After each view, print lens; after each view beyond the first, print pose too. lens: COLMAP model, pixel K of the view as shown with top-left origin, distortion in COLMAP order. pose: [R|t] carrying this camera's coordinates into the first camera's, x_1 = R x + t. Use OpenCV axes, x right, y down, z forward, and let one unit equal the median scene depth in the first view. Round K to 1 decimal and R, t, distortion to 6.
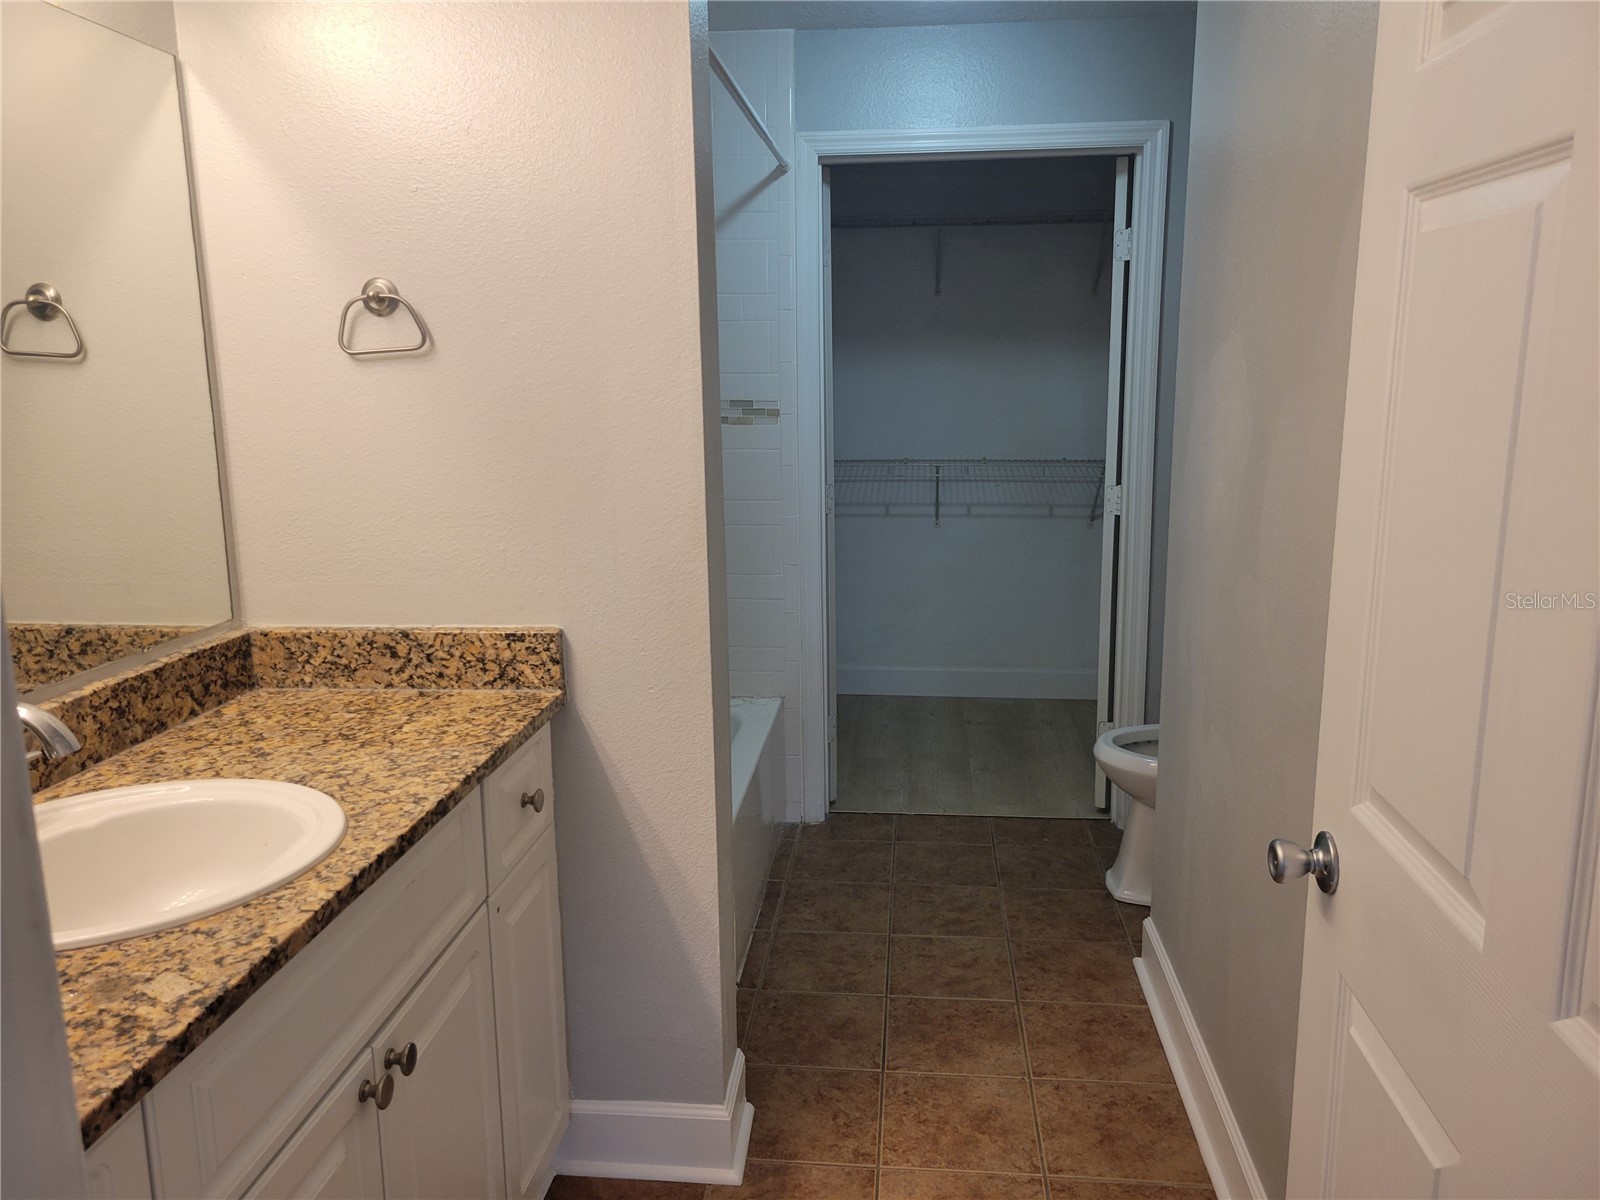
lens RADIAL K [[1178.8, 0, 779.8], [0, 1178.8, 606.6], [0, 0, 1]] dist [0.052568, -0.032138]
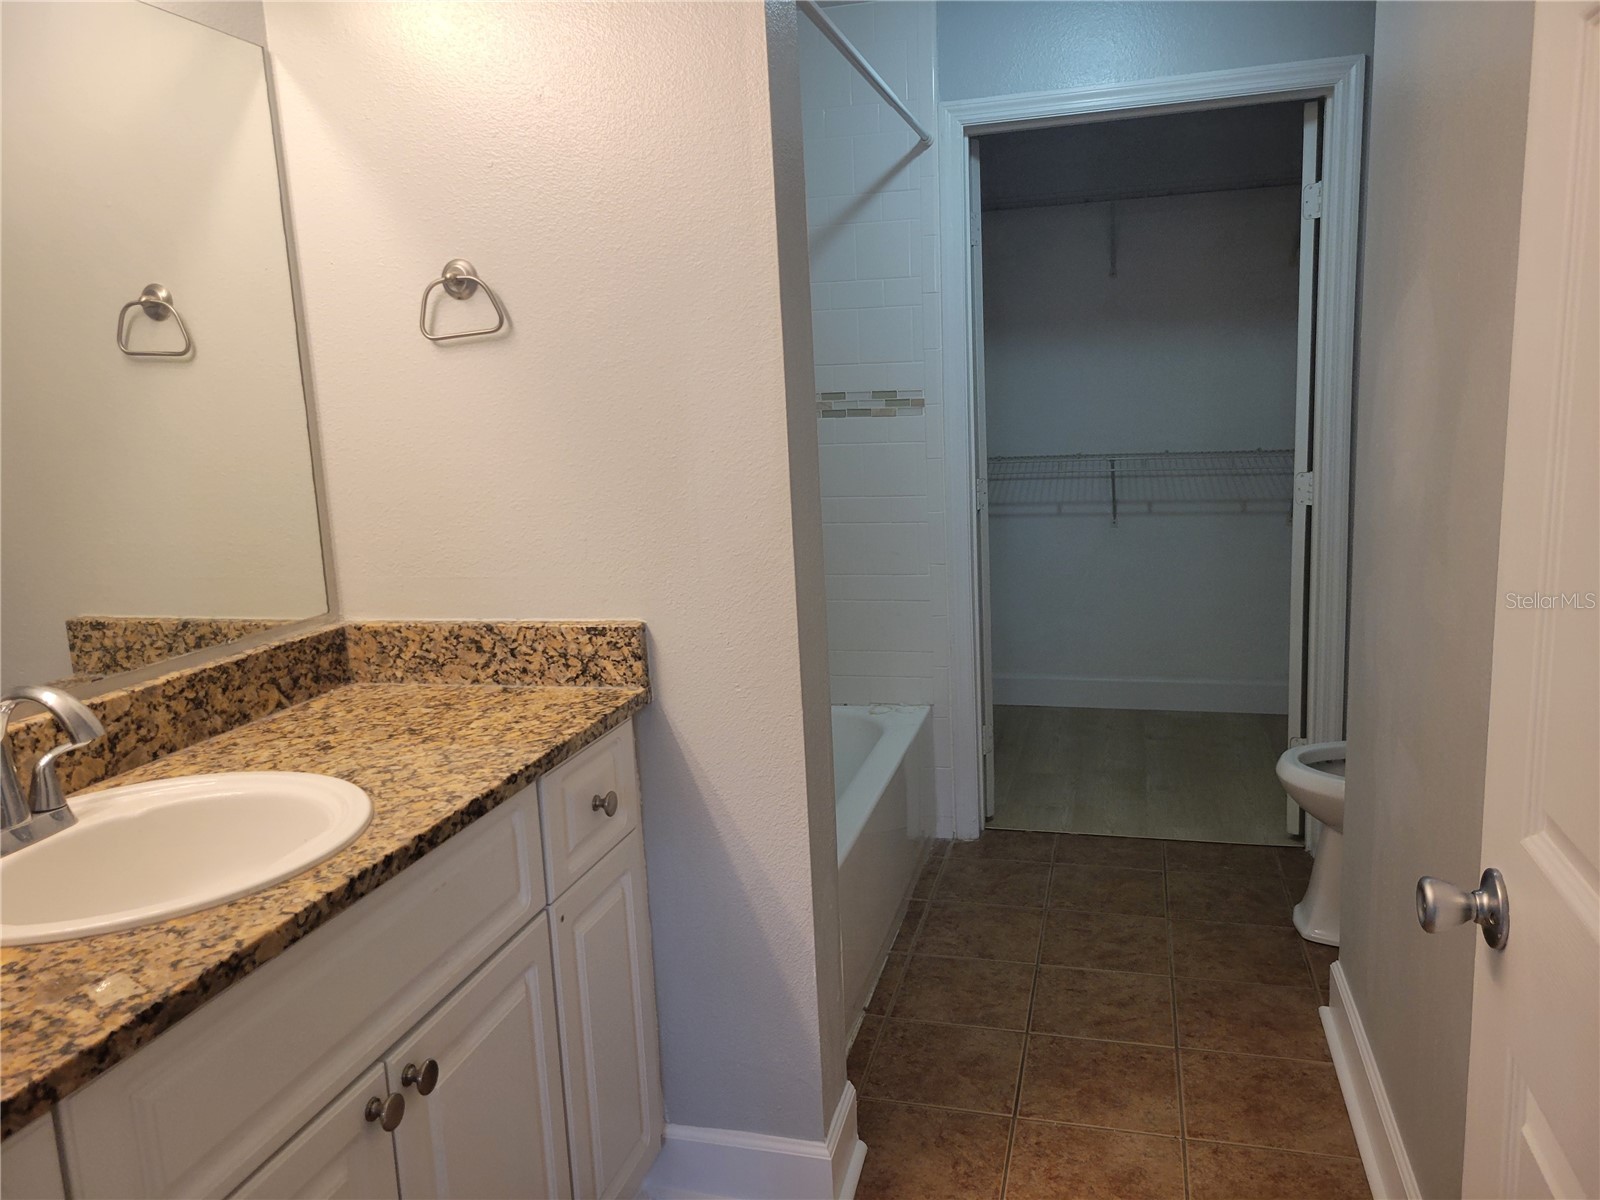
lens RADIAL K [[1178.8, 0, 779.8], [0, 1178.8, 606.6], [0, 0, 1]] dist [0.052568, -0.032138]
pose [[0.985040, -0.000880, -0.172322, 0.083316], [-0.001023, 0.999939, -0.010953, 0.015999], [0.172321, 0.010965, 0.984980, 0.089281]]
